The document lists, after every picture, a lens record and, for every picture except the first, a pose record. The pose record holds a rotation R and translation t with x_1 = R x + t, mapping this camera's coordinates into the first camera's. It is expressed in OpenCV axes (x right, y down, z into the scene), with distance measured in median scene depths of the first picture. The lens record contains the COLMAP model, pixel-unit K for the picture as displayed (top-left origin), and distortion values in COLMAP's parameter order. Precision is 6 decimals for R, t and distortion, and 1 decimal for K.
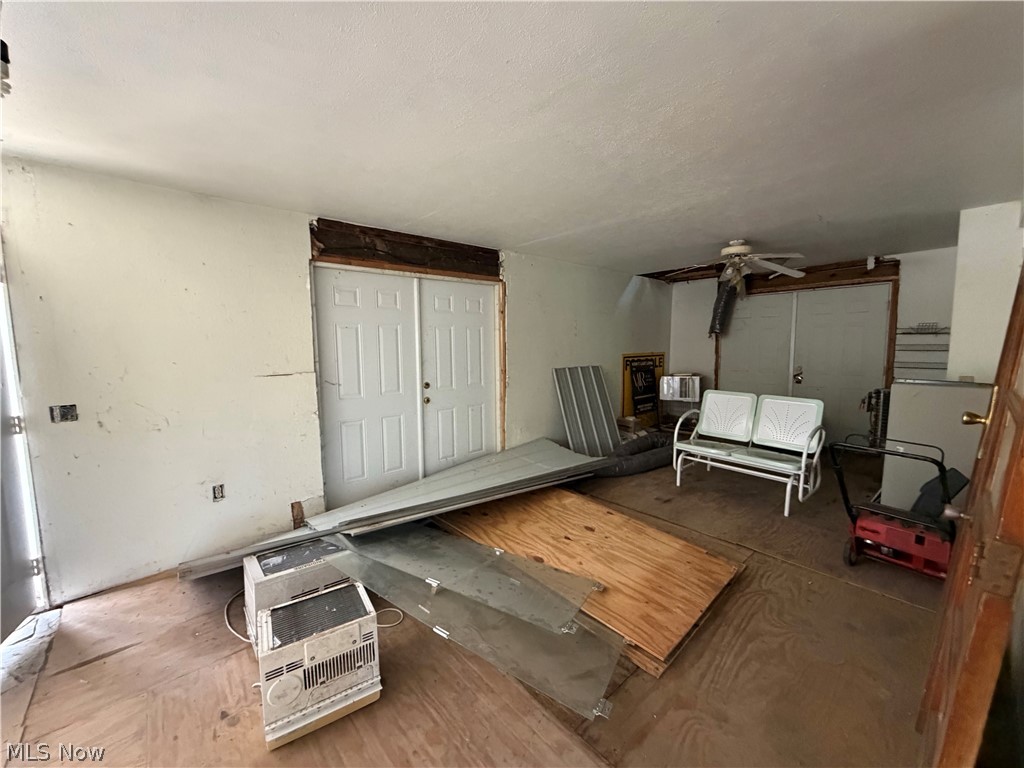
lens RADIAL K [[407.5, 0, 506.0], [0, 407.5, 382.1], [0, 0, 1]] dist [-0.001181, 0.000594]
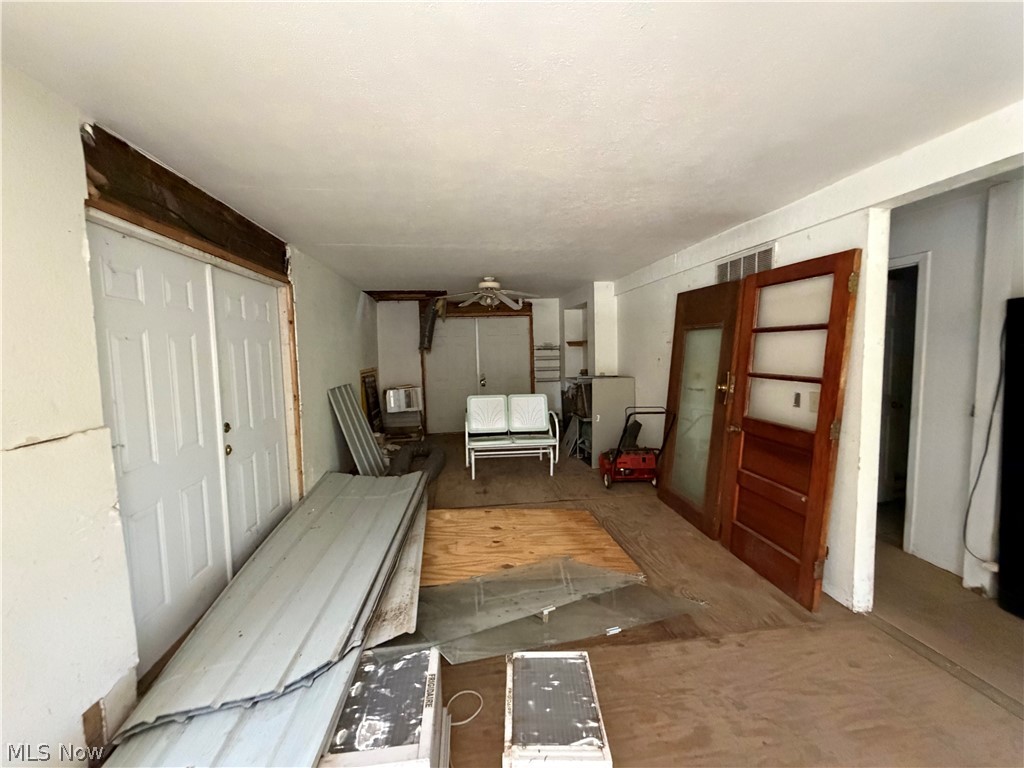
lens RADIAL K [[407.5, 0, 510.0], [0, 407.5, 382.1], [0, 0, 1]] dist [-0.001181, 0.000594]
pose [[0.559802, -0.066967, 0.825916, -0.544279], [0.099541, 0.994946, 0.013205, -0.032235], [-0.822626, 0.074820, 0.563638, 0.275853]]
